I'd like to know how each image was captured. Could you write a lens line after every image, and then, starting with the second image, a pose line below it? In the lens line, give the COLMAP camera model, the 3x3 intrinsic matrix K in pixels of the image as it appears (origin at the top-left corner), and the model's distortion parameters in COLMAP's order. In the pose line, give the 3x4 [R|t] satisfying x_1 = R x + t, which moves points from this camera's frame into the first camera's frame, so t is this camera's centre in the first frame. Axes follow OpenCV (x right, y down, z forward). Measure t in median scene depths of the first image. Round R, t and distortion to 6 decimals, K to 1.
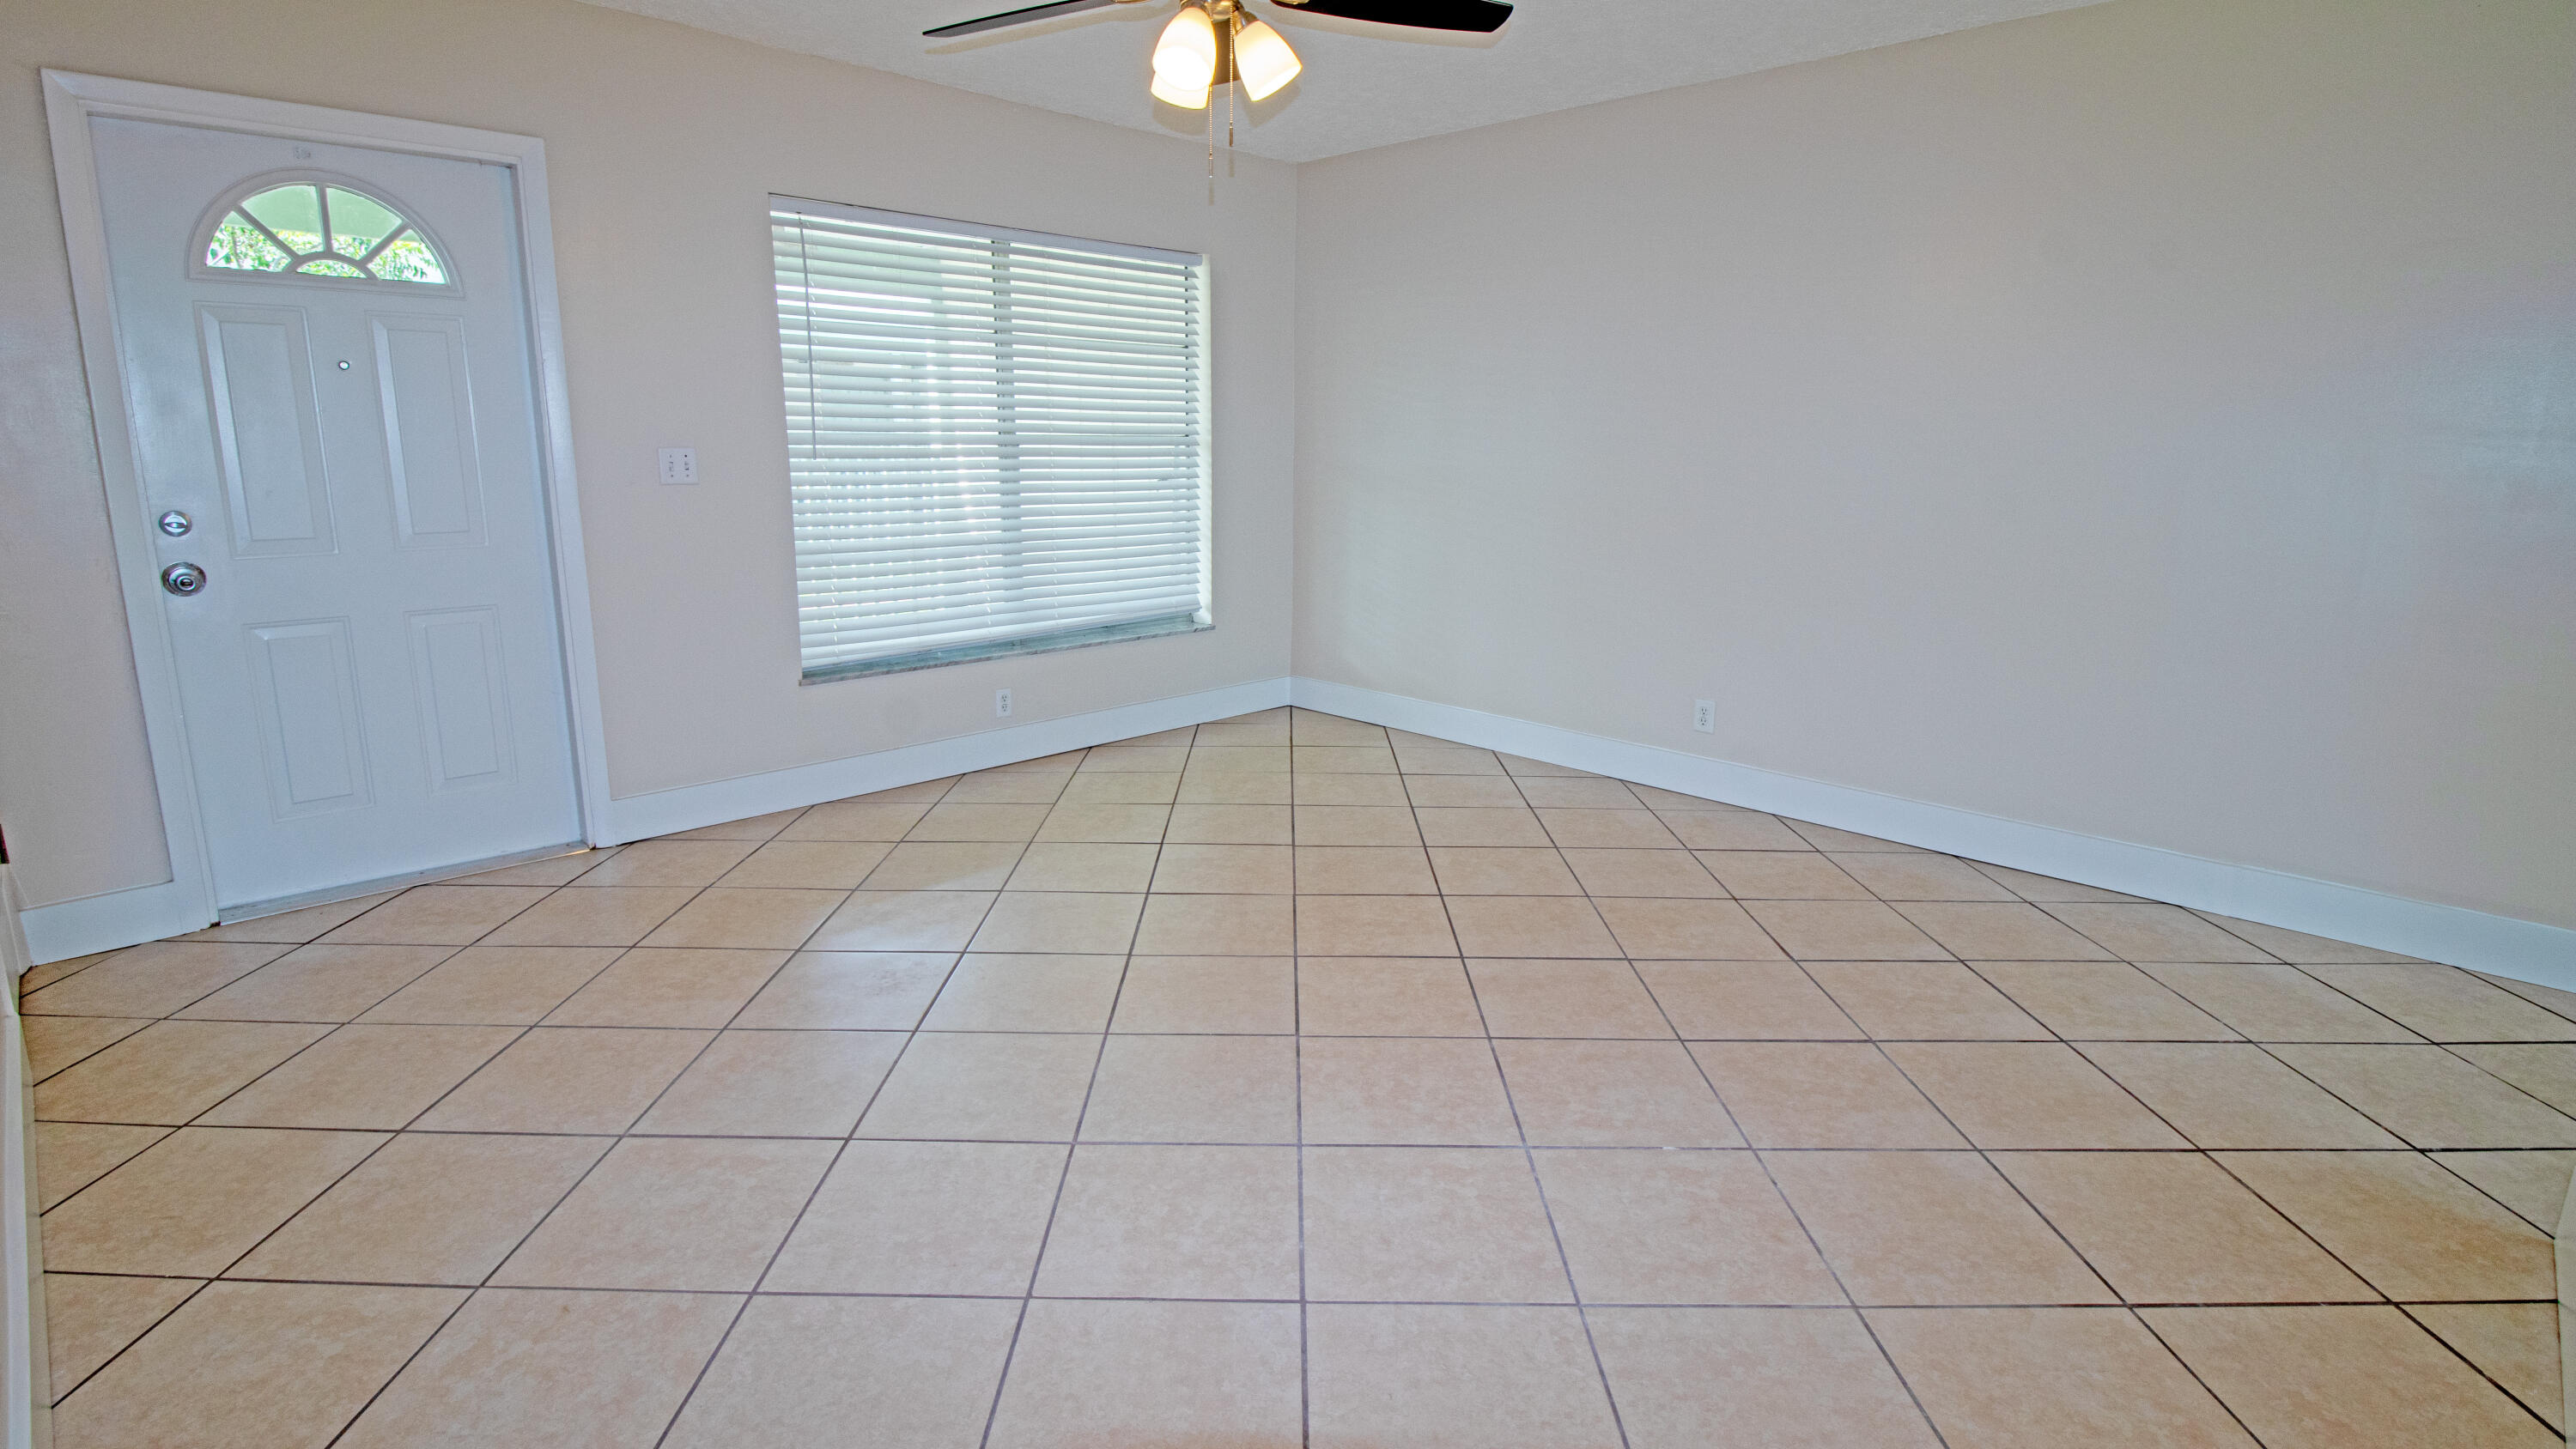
lens RADIAL K [[1207.1, 0, 1278.9], [0, 1207.1, 689.9], [0, 0, 1]] dist [0.002414, -0.013286]
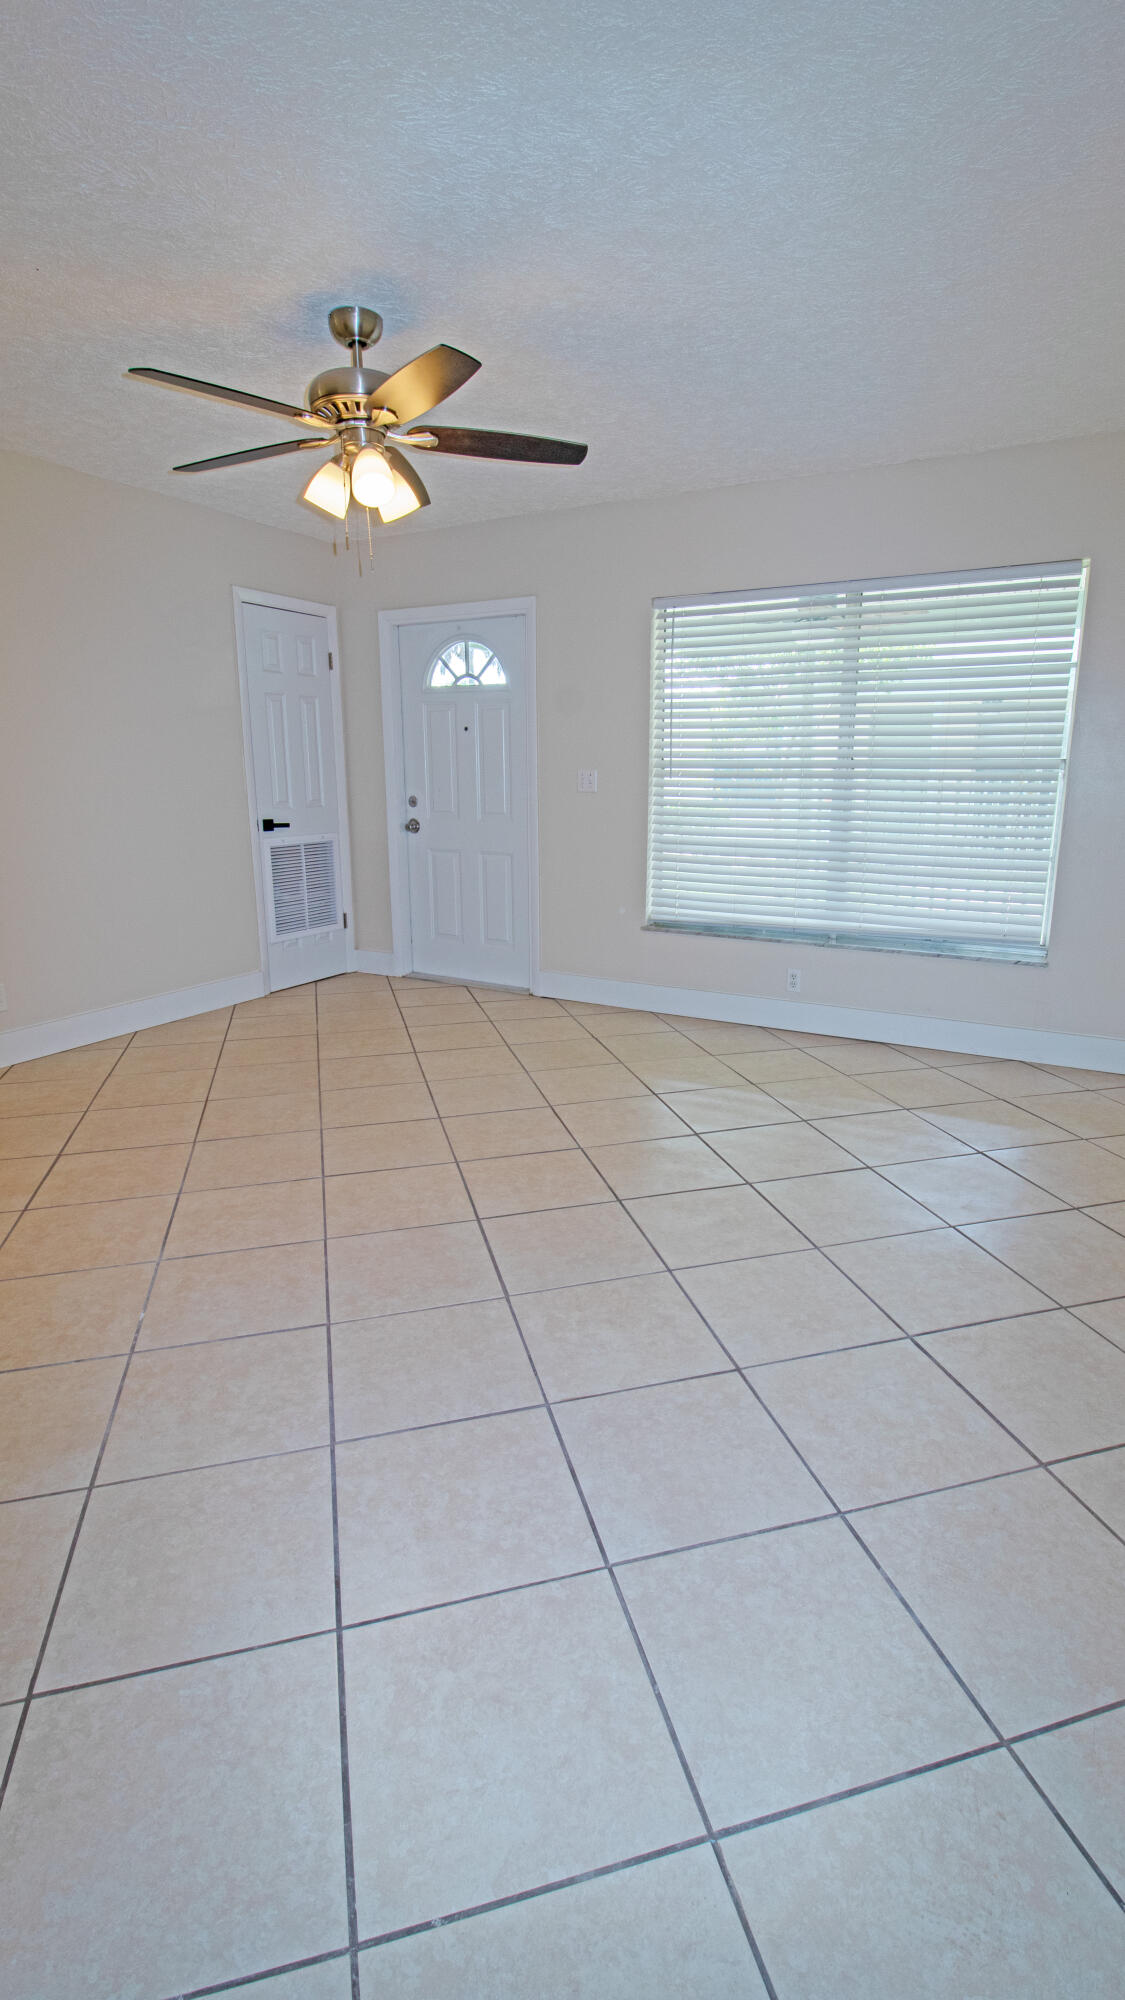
lens RADIAL K [[937.3, 0, 587.8], [0, 937.3, 990.1], [0, 0, 1]] dist [0.002414, -0.013286]
pose [[0.293250, 0.213025, -0.932001, 0.865287], [-0.195497, 0.967621, 0.159654, -0.130658], [0.935834, 0.135385, 0.325400, 0.714353]]
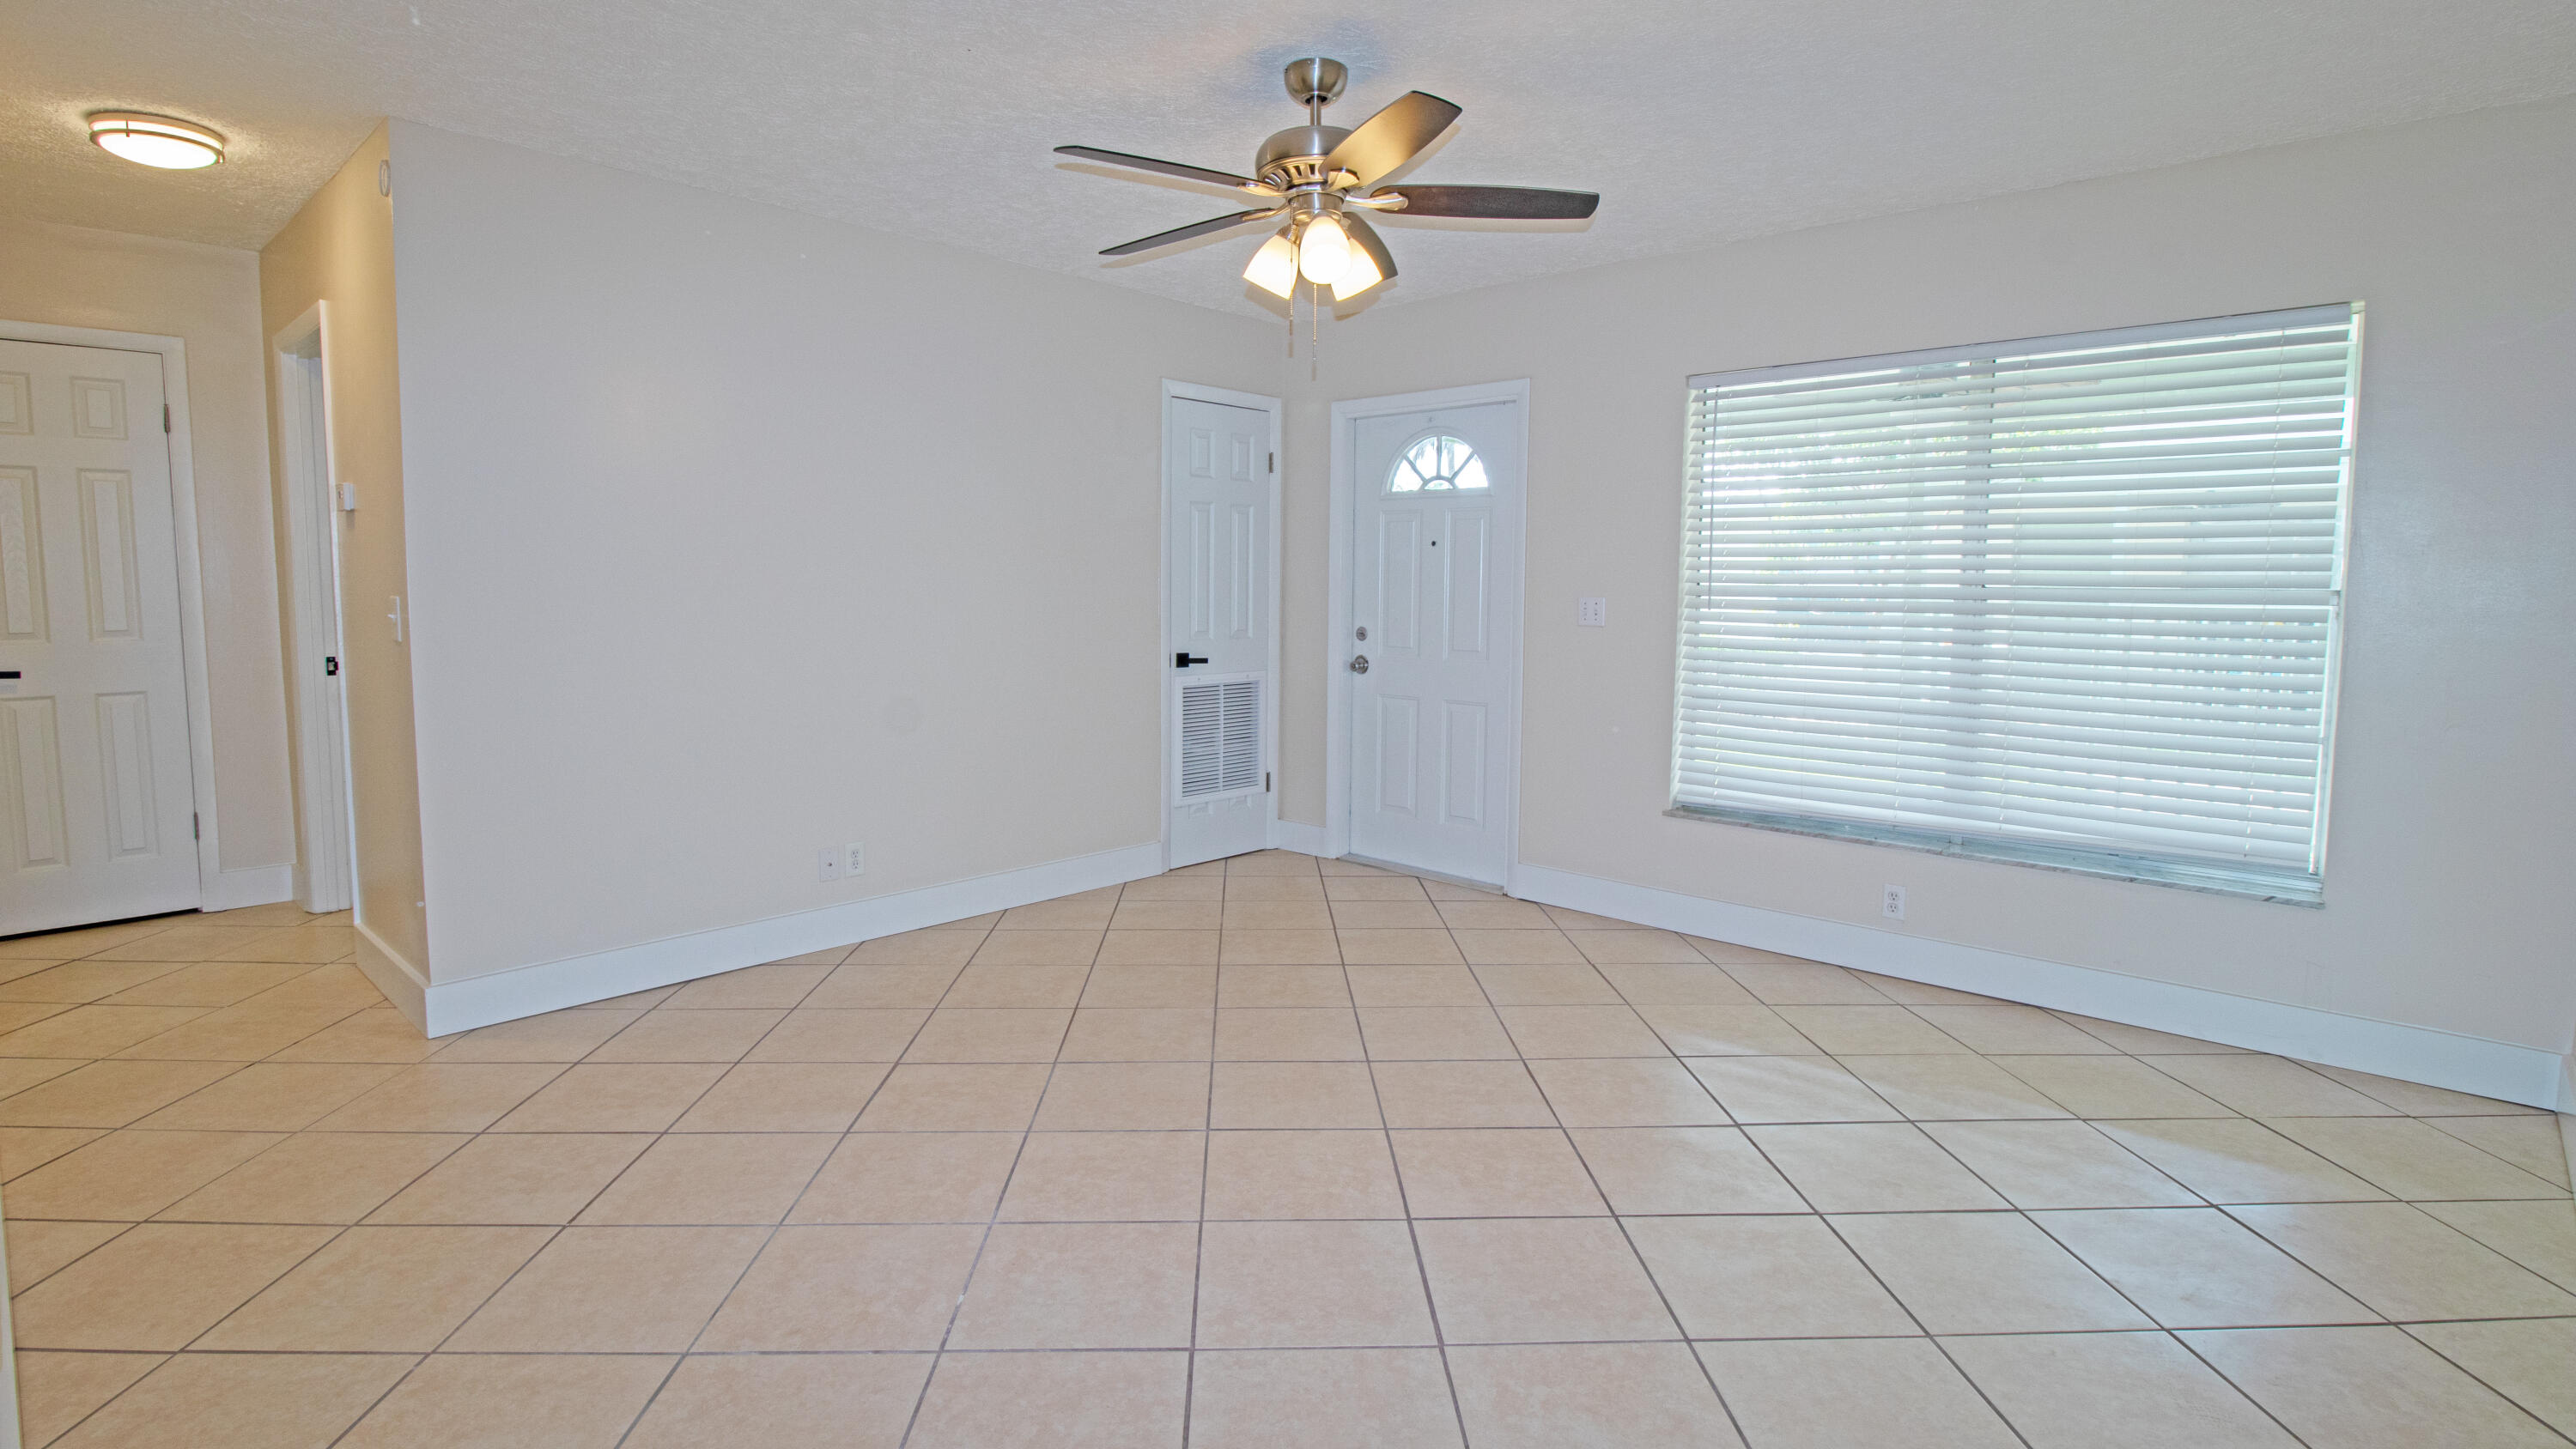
lens RADIAL K [[1229.9, 0, 1287.0], [0, 1229.9, 691.8], [0, 0, 1]] dist [0.000550, -0.014158]
pose [[0.048975, 0.078808, -0.995686, 0.848533], [-0.213635, 0.974639, 0.066634, -0.141351], [0.975685, 0.209450, 0.064569, 0.725923]]
